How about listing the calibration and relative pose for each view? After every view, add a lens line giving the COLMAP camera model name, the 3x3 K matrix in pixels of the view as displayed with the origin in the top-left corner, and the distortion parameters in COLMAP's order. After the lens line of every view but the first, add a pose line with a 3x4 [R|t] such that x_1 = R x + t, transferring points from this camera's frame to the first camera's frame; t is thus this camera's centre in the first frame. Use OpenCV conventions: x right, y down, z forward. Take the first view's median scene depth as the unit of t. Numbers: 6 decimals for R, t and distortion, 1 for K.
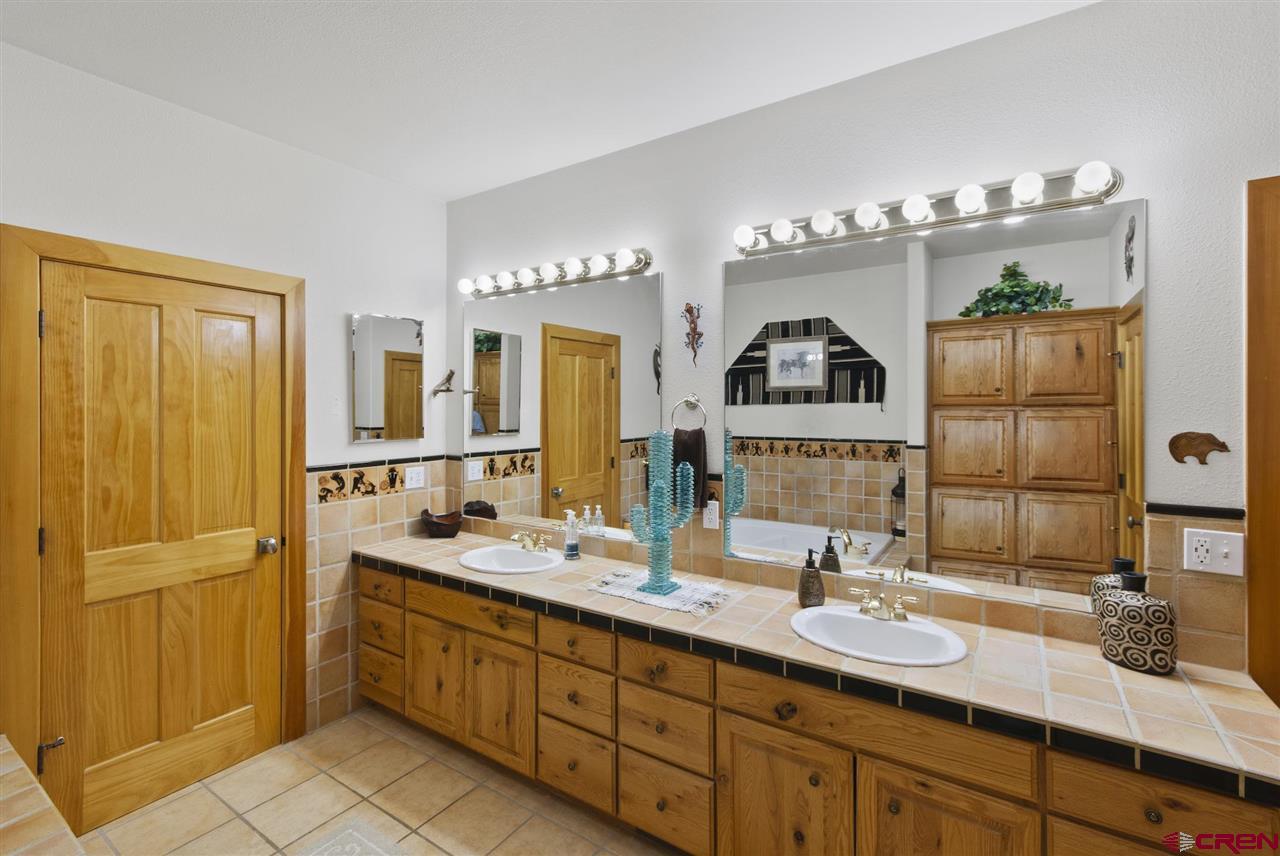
lens RADIAL K [[567.9, 0, 639.5], [0, 567.9, 405.7], [0, 0, 1]] dist [0.000955, 0.000148]
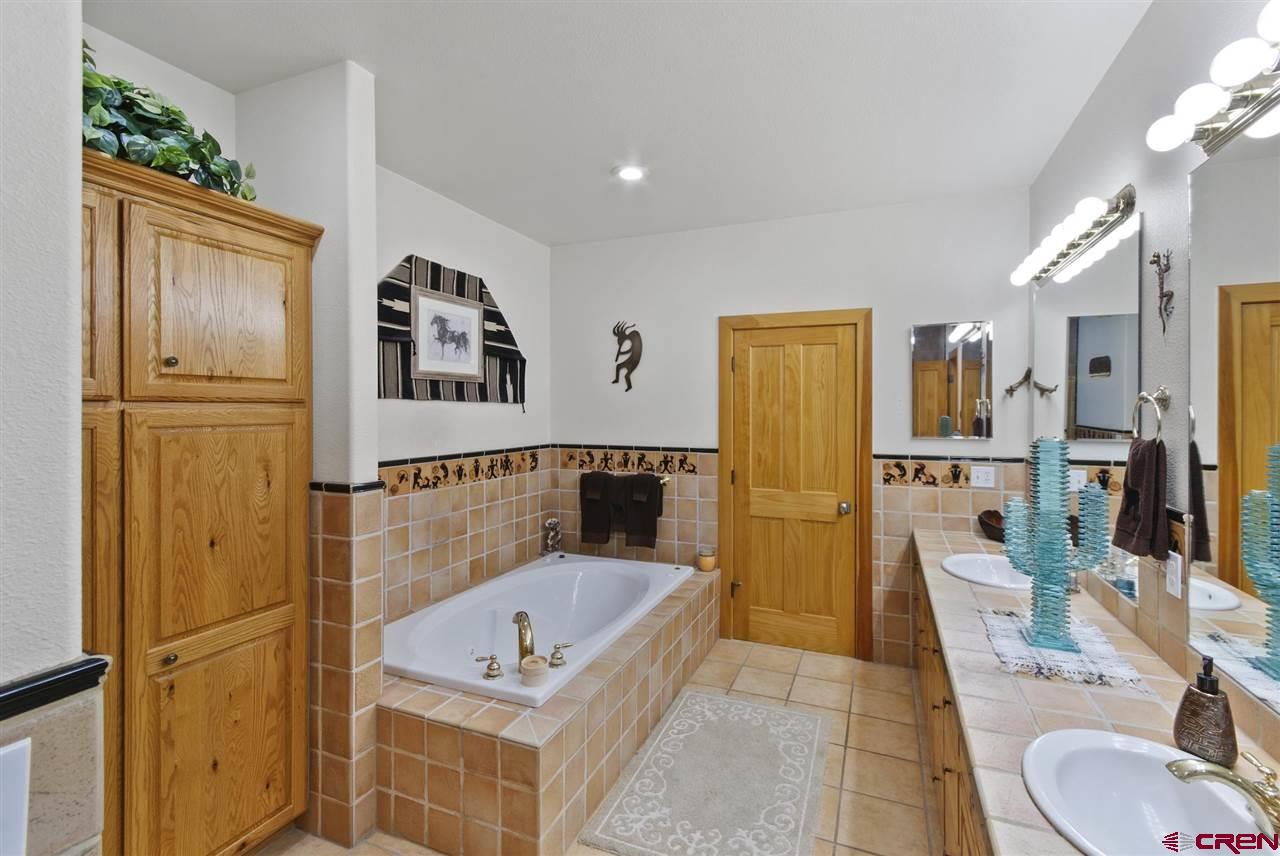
lens RADIAL K [[558.9, 0, 642.7], [0, 558.9, 410.2], [0, 0, 1]] dist [-0.000291, -0.000369]
pose [[0.184153, 0.004157, -0.982889, 0.567118], [0.003291, 0.999983, 0.004846, 0.000980], [0.982892, -0.004127, 0.184136, 0.263845]]
